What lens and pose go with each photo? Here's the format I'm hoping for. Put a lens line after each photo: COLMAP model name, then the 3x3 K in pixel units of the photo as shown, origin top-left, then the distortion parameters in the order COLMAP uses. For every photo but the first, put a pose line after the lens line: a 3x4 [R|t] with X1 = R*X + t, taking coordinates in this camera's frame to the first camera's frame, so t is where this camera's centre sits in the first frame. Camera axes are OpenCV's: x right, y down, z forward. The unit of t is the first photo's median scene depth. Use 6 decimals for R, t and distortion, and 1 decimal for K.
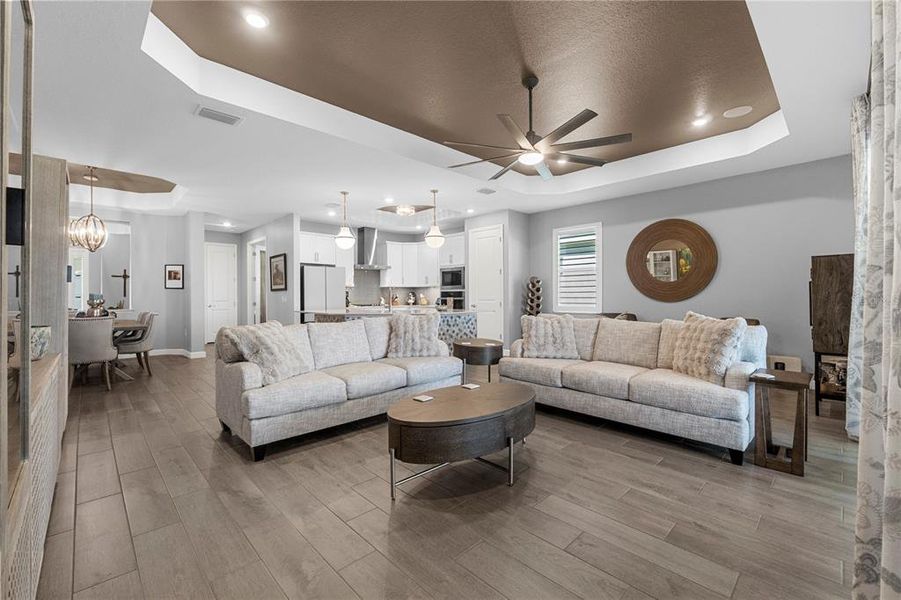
lens RADIAL K [[378.4, 0, 449.9], [0, 378.4, 297.0], [0, 0, 1]] dist [-0.008654, -0.000080]
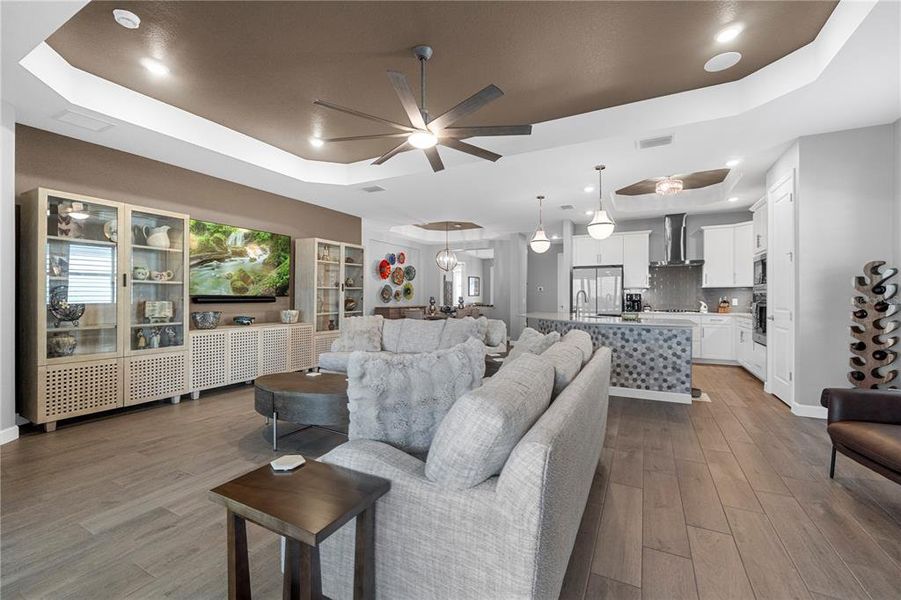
lens RADIAL K [[378.4, 0, 449.9], [0, 378.4, 297.0], [0, 0, 1]] dist [-0.008654, -0.000080]
pose [[0.315788, 0.004718, -0.948818, 0.564274], [-0.009408, 0.999954, 0.001842, -0.006941], [0.948783, 0.008344, 0.315818, 0.423464]]
